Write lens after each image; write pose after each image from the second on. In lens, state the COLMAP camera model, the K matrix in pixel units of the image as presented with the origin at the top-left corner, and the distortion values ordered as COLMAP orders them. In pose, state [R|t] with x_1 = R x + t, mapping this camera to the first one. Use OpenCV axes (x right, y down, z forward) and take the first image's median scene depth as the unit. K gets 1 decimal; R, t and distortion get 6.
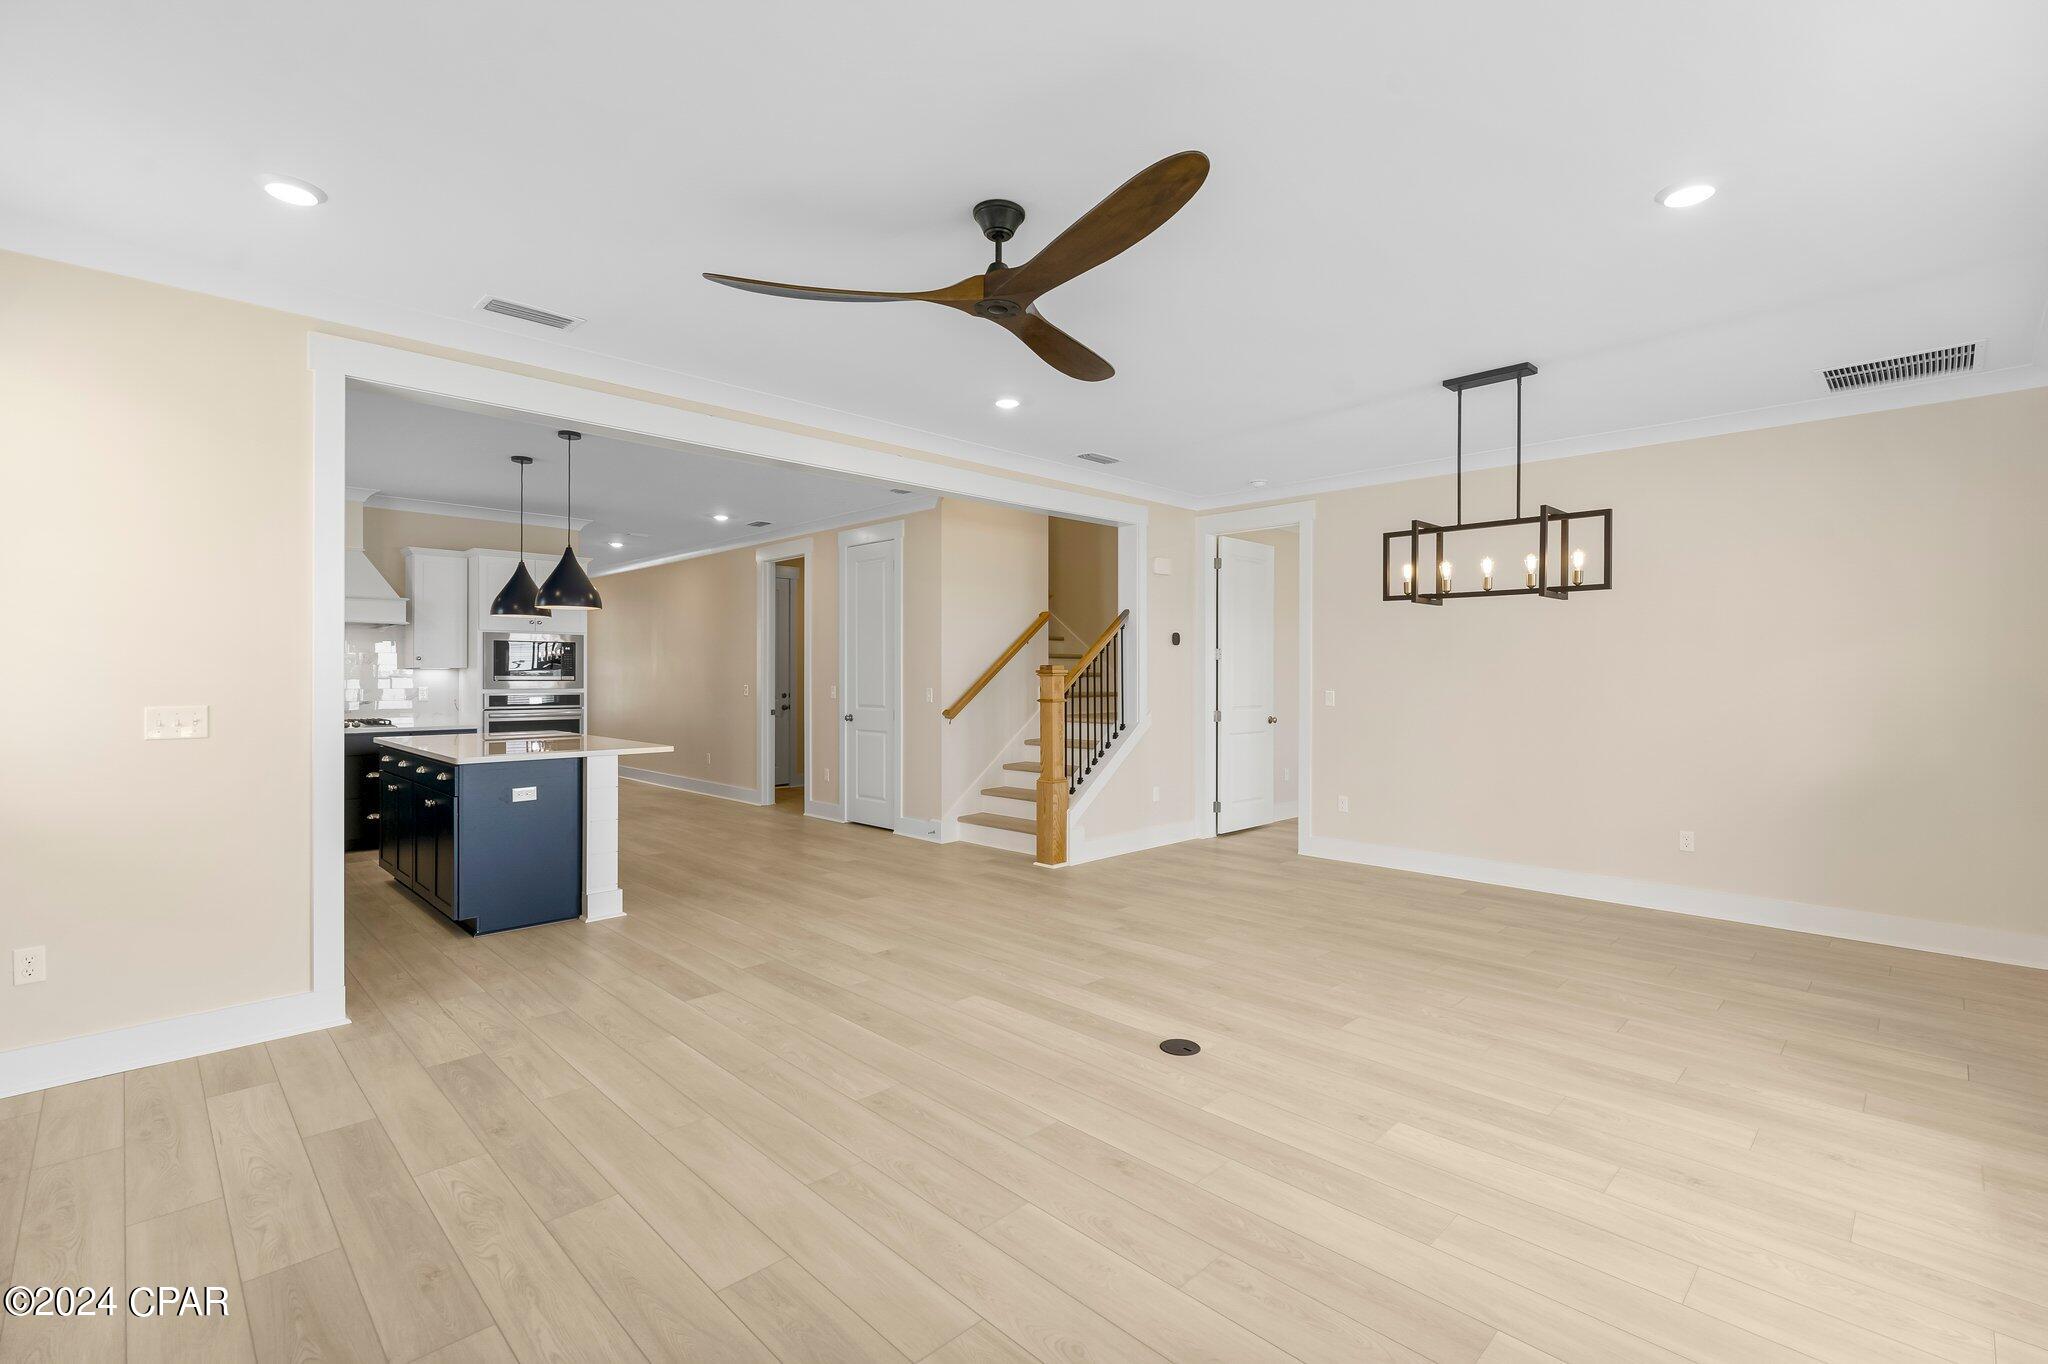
lens RADIAL K [[910.2, 0, 1029.8], [0, 910.2, 682.5], [0, 0, 1]] dist [-0.000212, -0.000264]
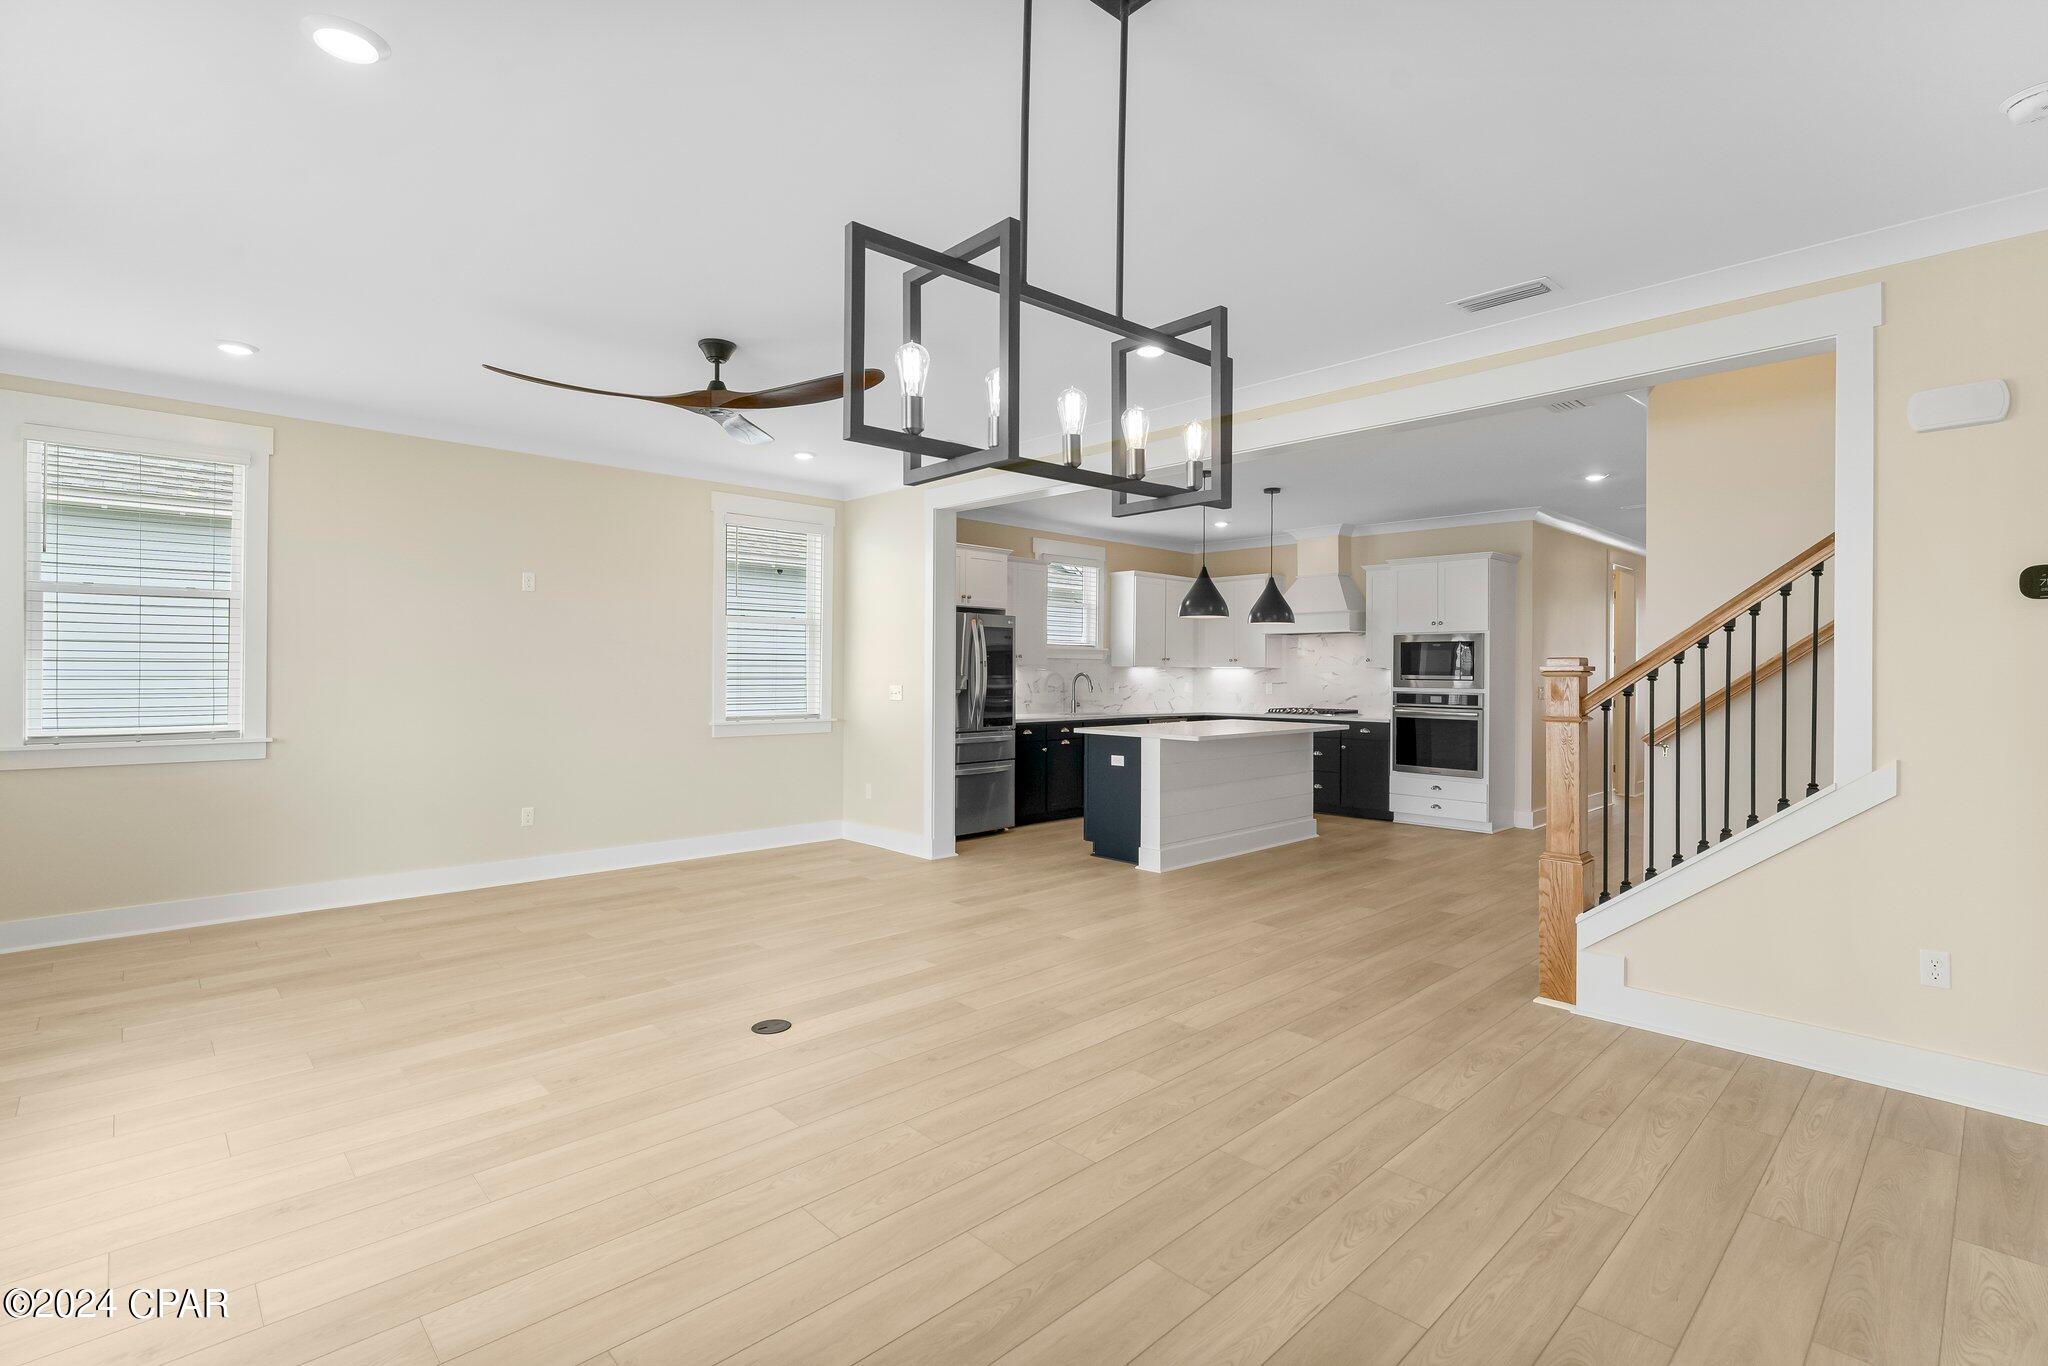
lens RADIAL K [[948.2, 0, 1026.9], [0, 948.2, 668.4], [0, 0, 1]] dist [-0.002812, -0.000610]
pose [[-0.019785, -0.004461, -0.999794, 0.868341], [-0.015524, 0.999871, -0.004155, -0.005551], [0.999684, 0.015438, -0.019852, 0.913634]]
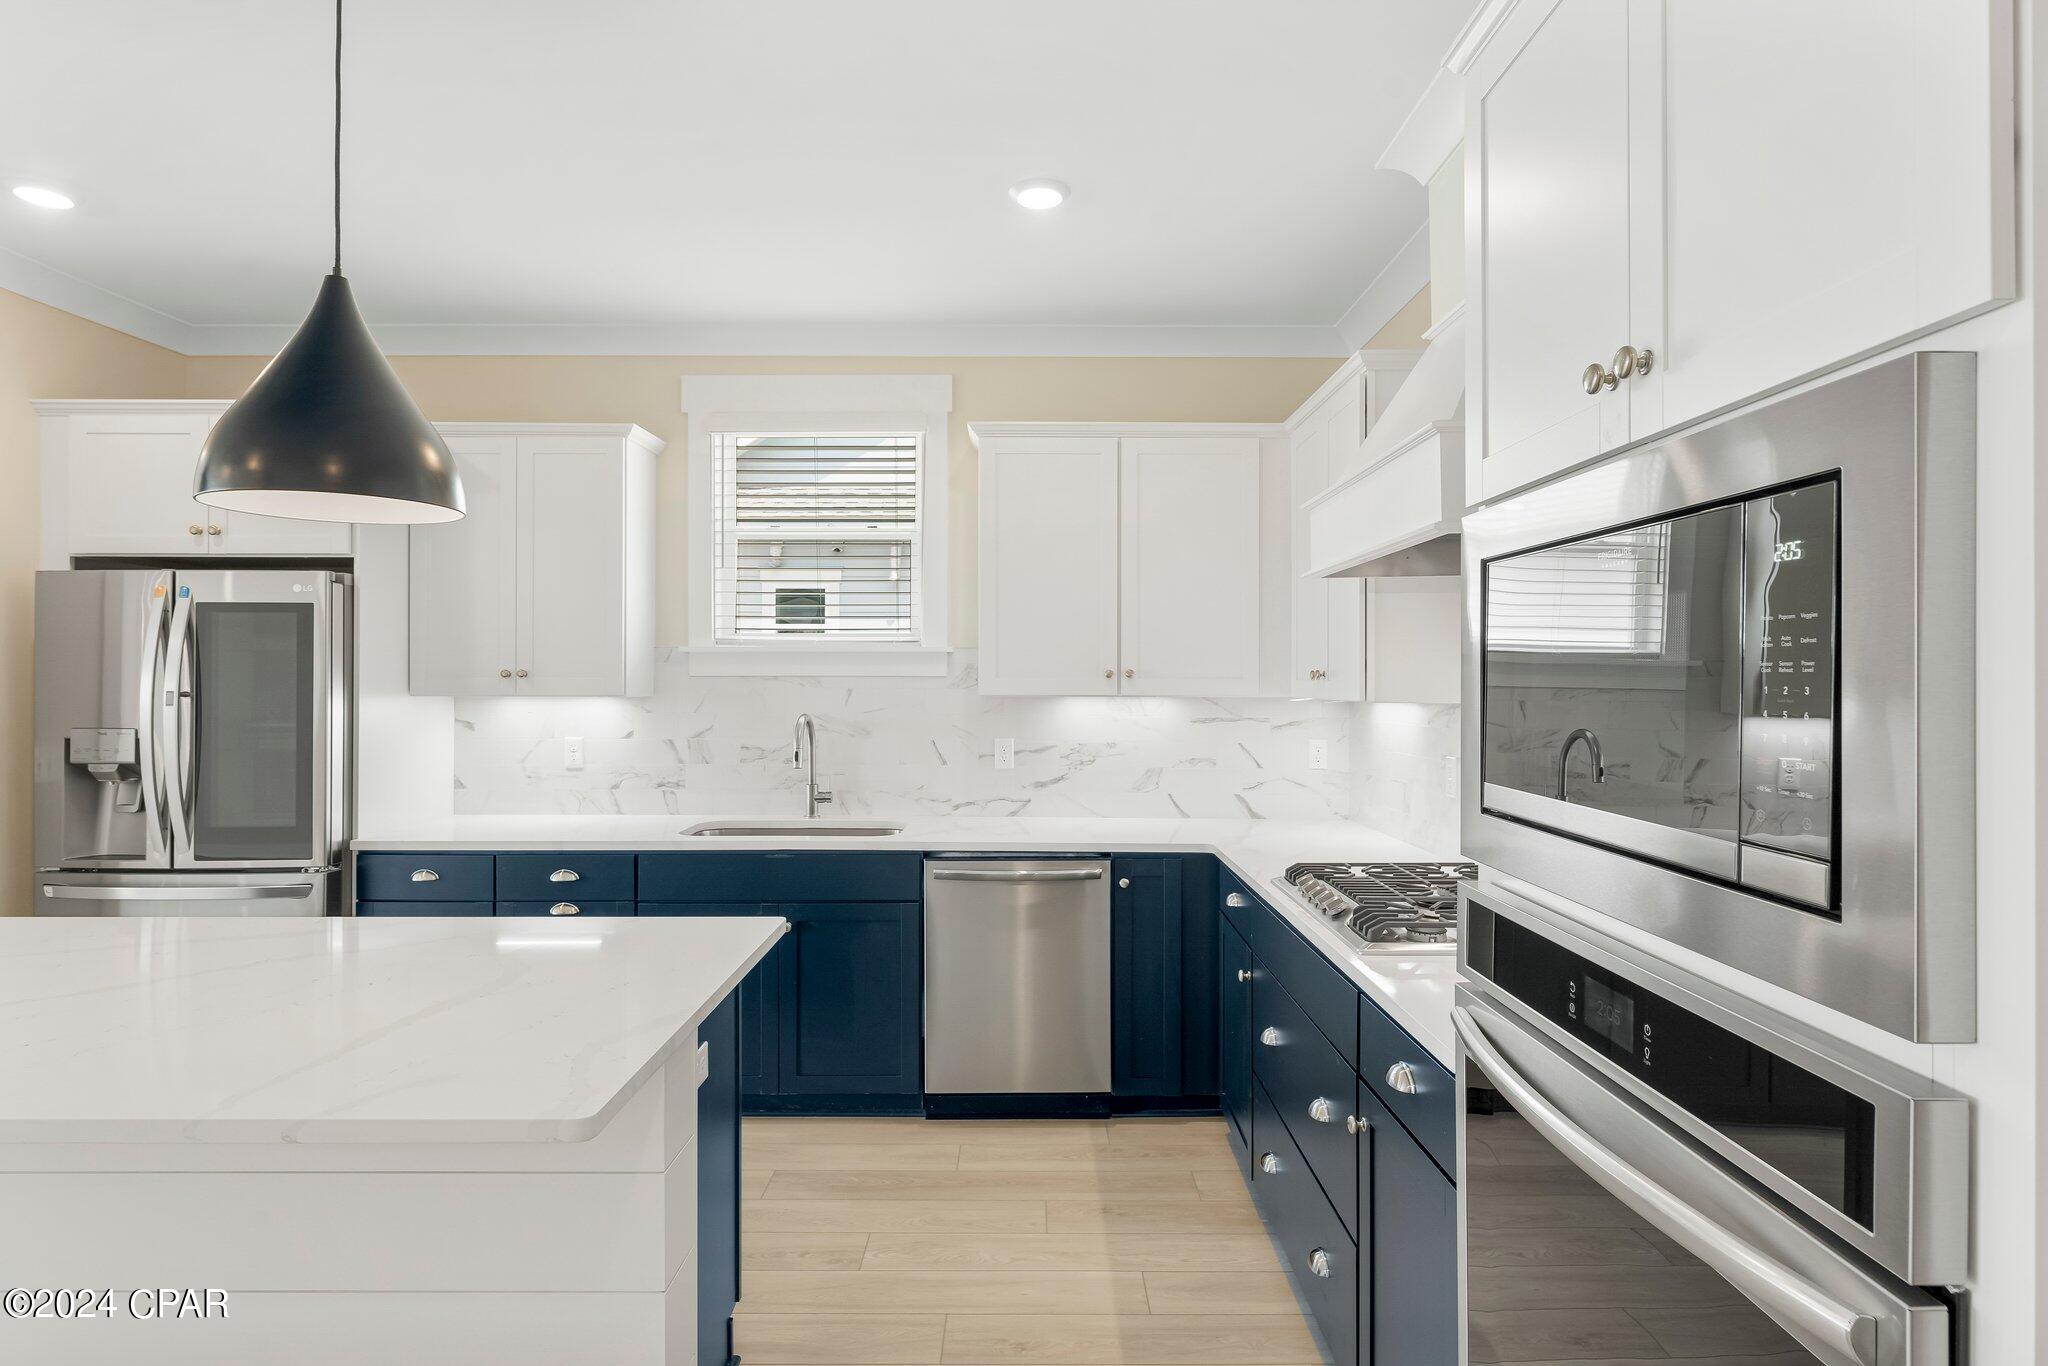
lens RADIAL K [[1084.5, 0, 1028.3], [0, 1084.5, 674.5], [0, 0, 1]] dist [-0.003434, -0.000443]
pose [[-0.708135, -0.003323, -0.706069, -0.627964], [-0.007745, 0.999965, 0.003061, -0.041015], [0.706035, 0.007636, -0.708136, 1.707454]]
